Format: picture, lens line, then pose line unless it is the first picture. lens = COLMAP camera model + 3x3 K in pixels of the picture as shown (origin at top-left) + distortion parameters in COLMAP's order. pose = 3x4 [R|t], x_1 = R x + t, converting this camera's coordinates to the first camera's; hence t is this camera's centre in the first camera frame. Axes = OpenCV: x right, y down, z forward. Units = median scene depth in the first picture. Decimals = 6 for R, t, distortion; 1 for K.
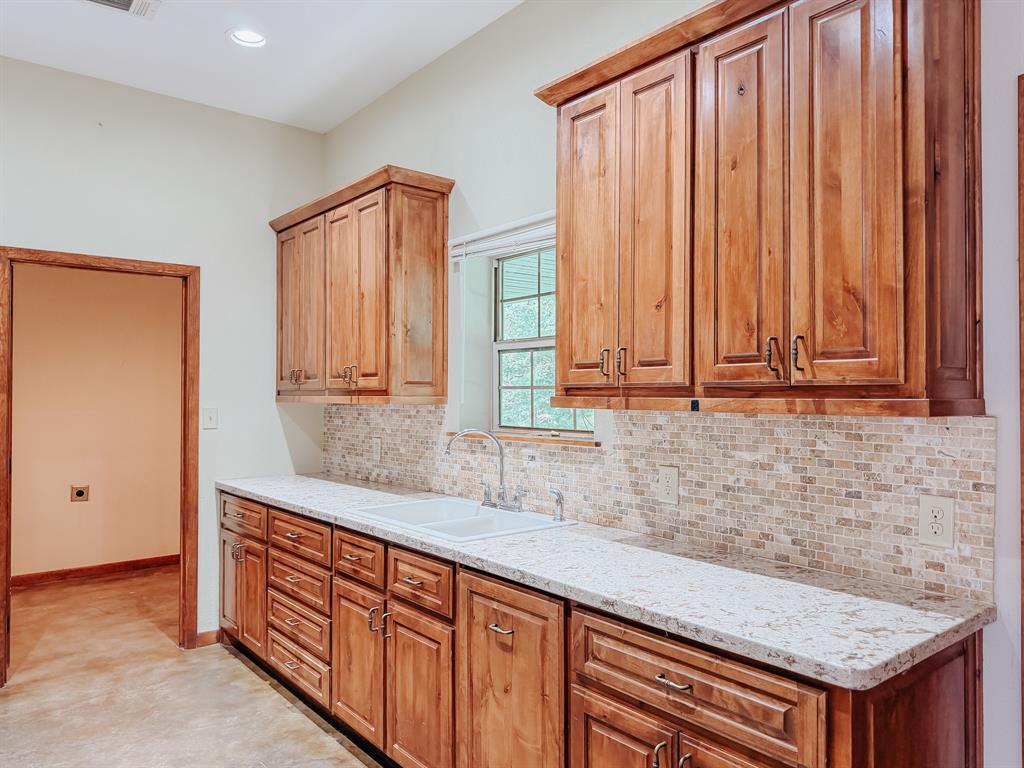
lens RADIAL K [[730.1, 0, 505.6], [0, 730.1, 382.3], [0, 0, 1]] dist [0.053690, -0.054177]
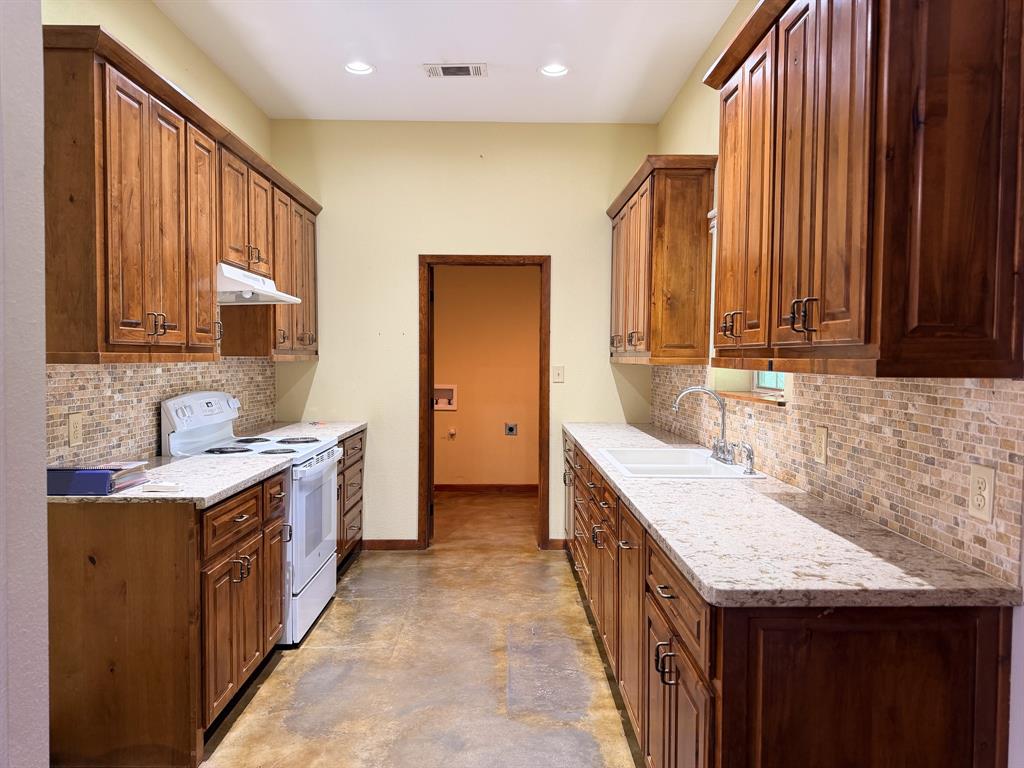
lens RADIAL K [[730.1, 0, 514.0], [0, 730.1, 383.4], [0, 0, 1]] dist [0.053690, -0.054177]
pose [[0.784081, 0.025369, -0.620140, 0.565970], [0.007439, 0.998708, 0.050262, 0.001131], [0.620614, -0.044022, 0.782879, -0.060607]]
